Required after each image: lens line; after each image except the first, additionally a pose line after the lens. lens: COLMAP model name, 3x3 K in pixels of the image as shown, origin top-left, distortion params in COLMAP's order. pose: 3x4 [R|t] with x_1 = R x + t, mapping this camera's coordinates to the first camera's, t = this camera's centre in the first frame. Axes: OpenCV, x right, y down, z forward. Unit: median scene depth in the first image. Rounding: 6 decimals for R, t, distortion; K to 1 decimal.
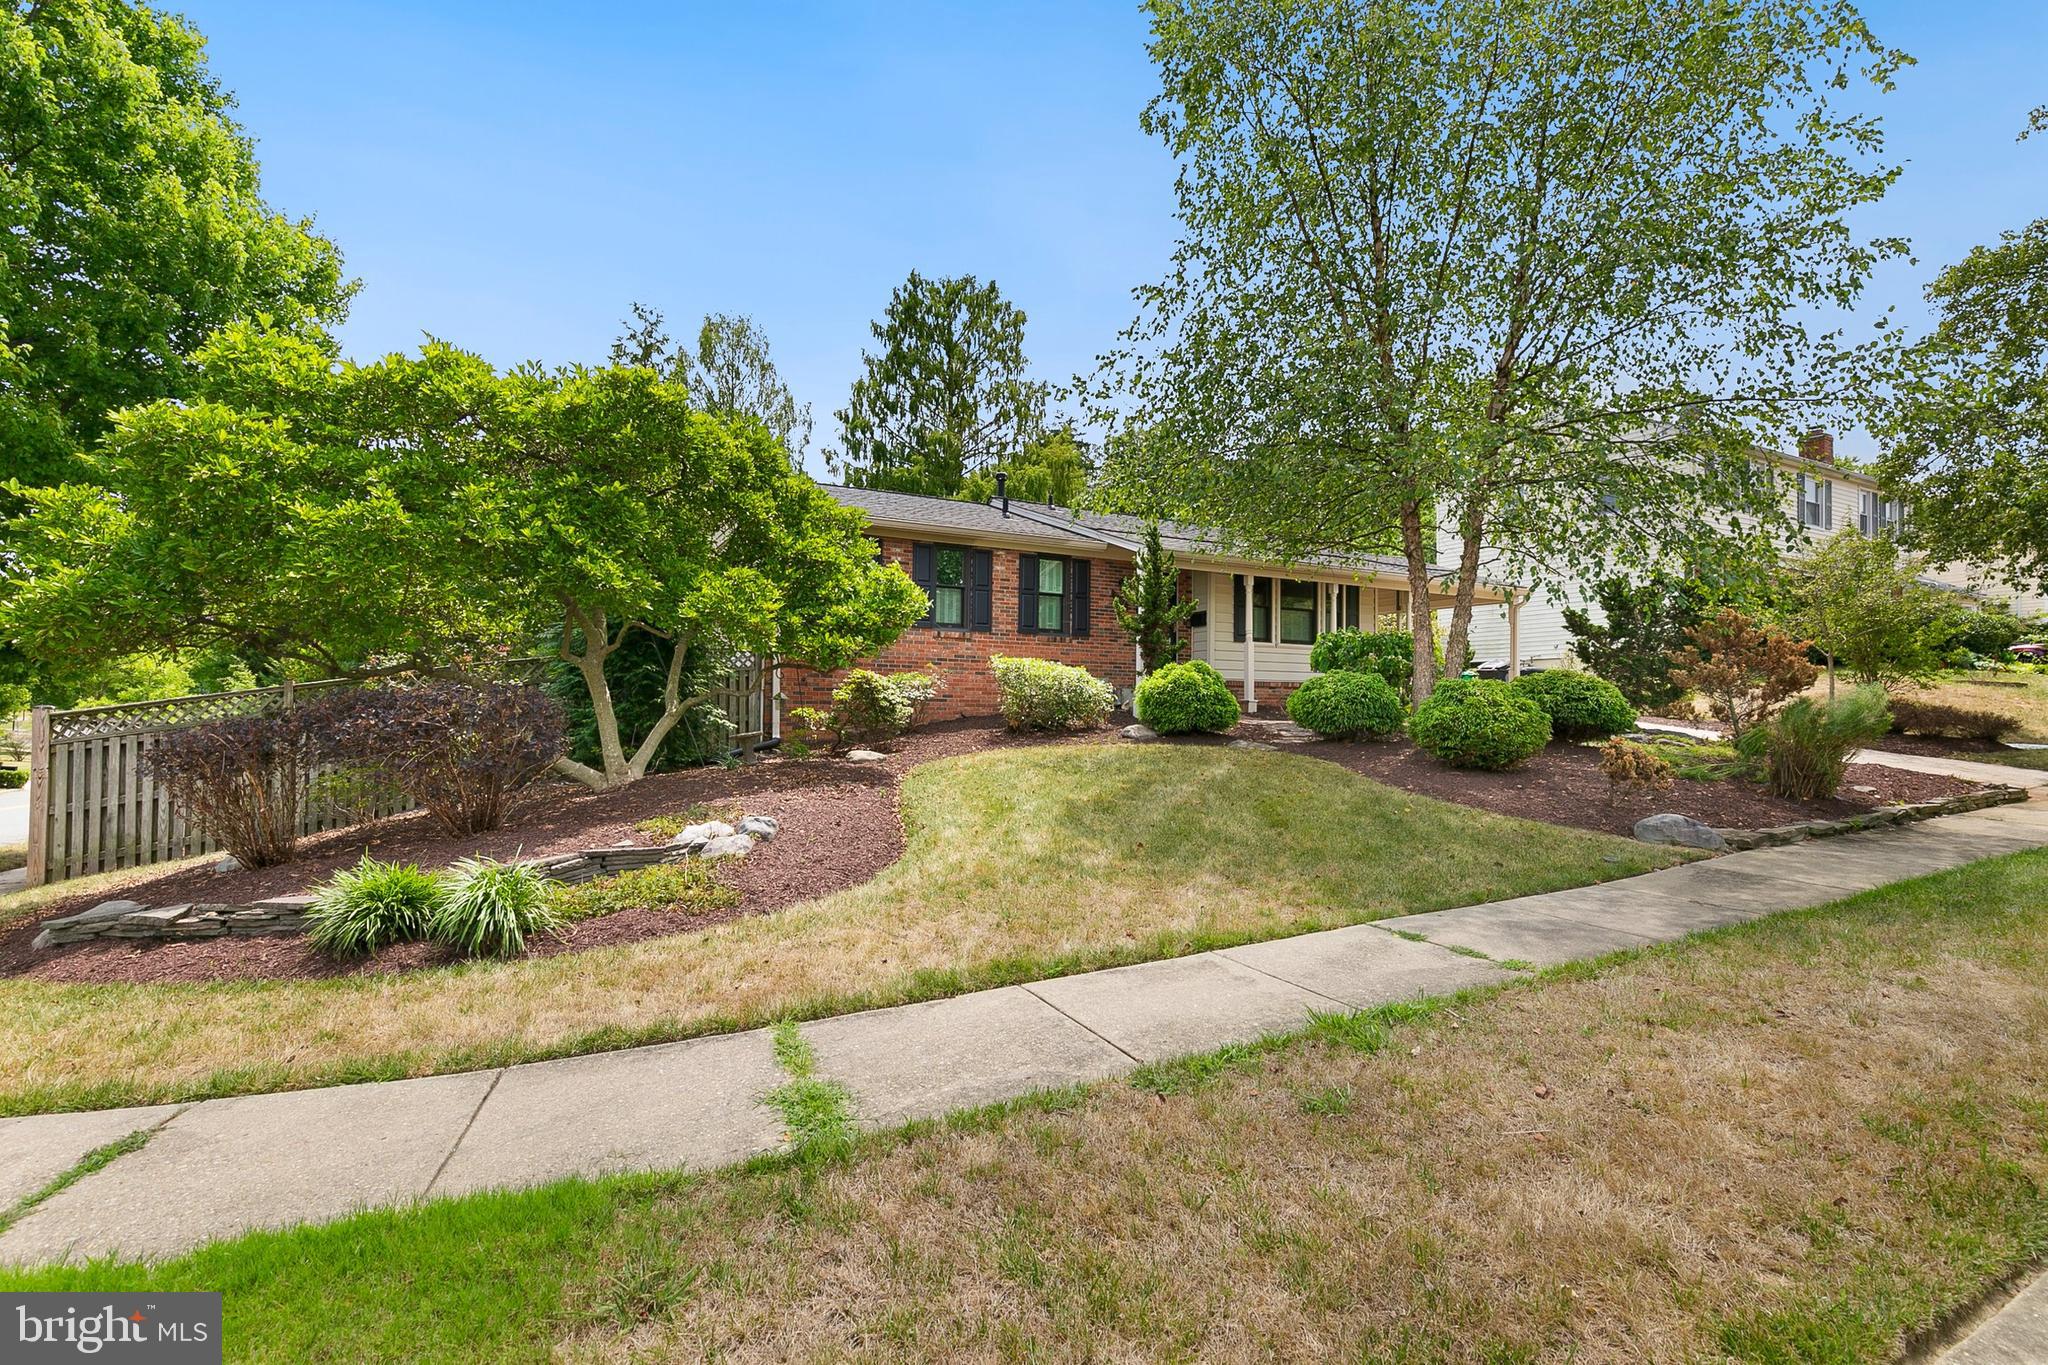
lens RADIAL K [[925.9, 0, 1021.0], [0, 925.9, 683.0], [0, 0, 1]] dist [0.005388, -0.001525]
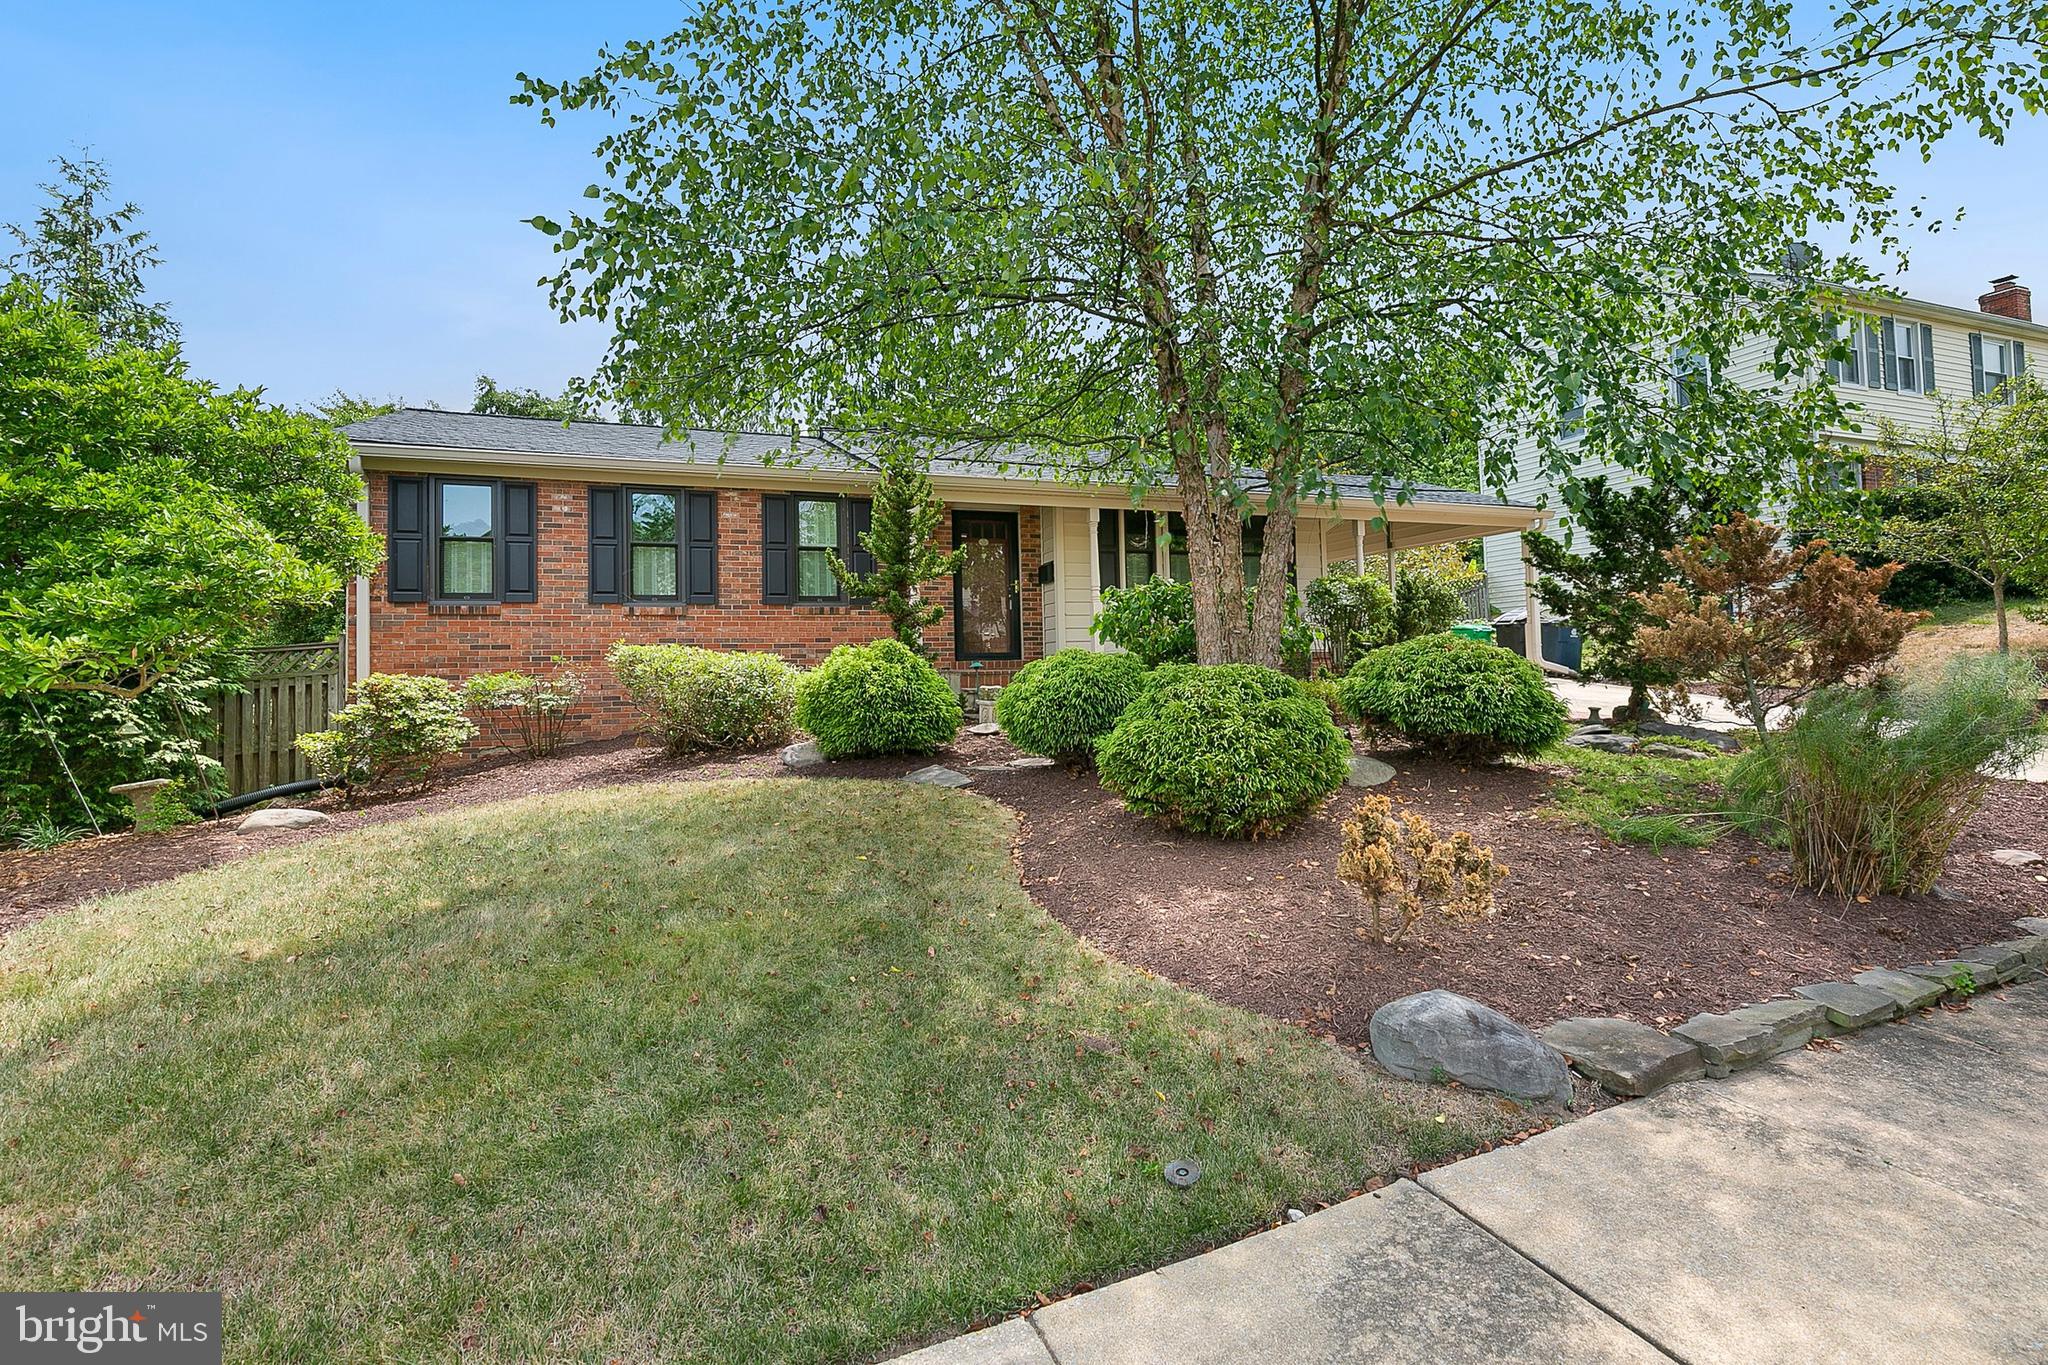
lens RADIAL K [[946.2, 0, 1052.7], [0, 946.2, 644.4], [0, 0, 1]] dist [0.000675, -0.000688]
pose [[0.993917, -0.037131, -0.103685, 0.346780], [0.036724, 0.999308, -0.005830, -0.011725], [0.103829, 0.001987, 0.994593, 0.339047]]
